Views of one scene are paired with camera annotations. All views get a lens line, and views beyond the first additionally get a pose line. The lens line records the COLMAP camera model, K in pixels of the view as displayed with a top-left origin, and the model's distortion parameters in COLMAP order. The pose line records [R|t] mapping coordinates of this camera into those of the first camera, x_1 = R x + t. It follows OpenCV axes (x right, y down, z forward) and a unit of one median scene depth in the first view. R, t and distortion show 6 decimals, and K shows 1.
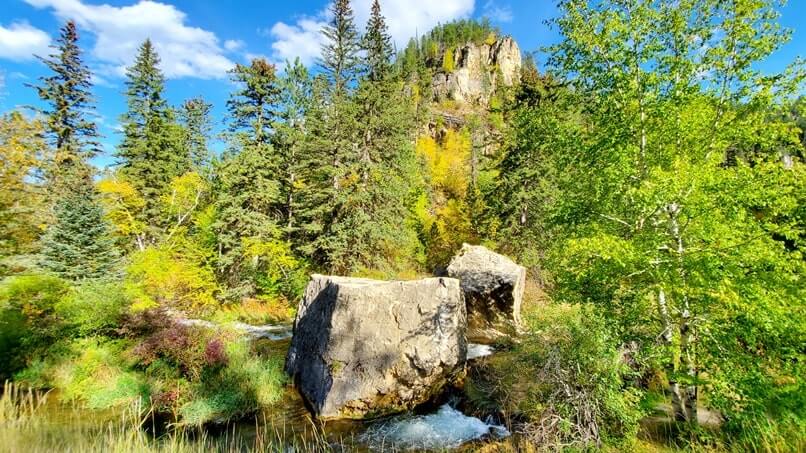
lens RADIAL K [[318.8, 0, 409.2], [0, 318.8, 231.1], [0, 0, 1]] dist [0.002748, -0.012387]
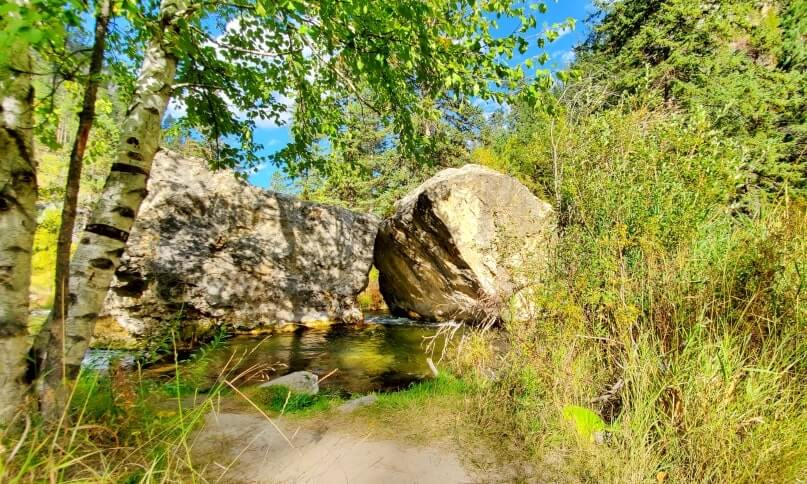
lens RADIAL K [[354.7, 0, 442.5], [0, 354.7, 245.6], [0, 0, 1]] dist [0.030248, -0.027542]
pose [[0.807553, -0.084210, -0.583752, 0.415768], [0.061742, 0.996387, -0.058322, 0.175762], [0.586554, 0.011056, 0.809835, 0.316379]]
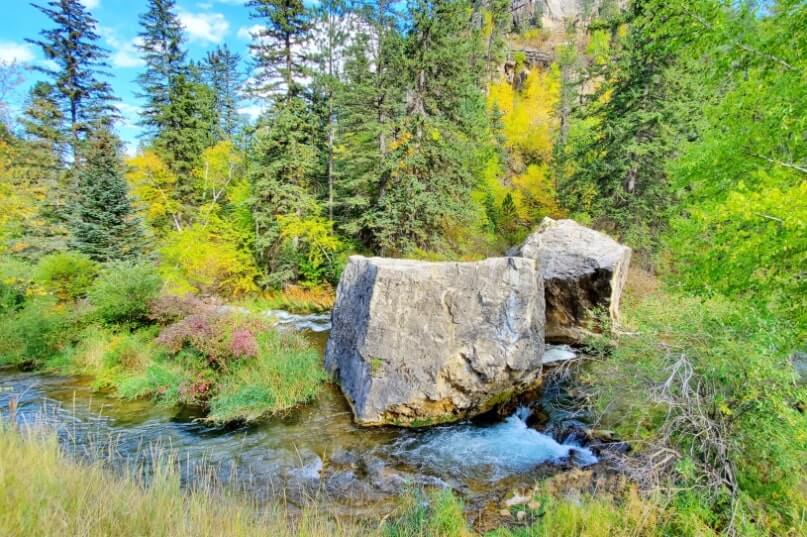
lens RADIAL K [[374.8, 0, 417.9], [0, 374.8, 273.2], [0, 0, 1]] dist [0.000227, -0.006073]
pose [[0.987233, 0.010323, -0.158946, 0.010840], [0.016314, 0.986096, 0.165375, 0.014454], [0.158443, -0.165857, 0.973338, 0.048688]]
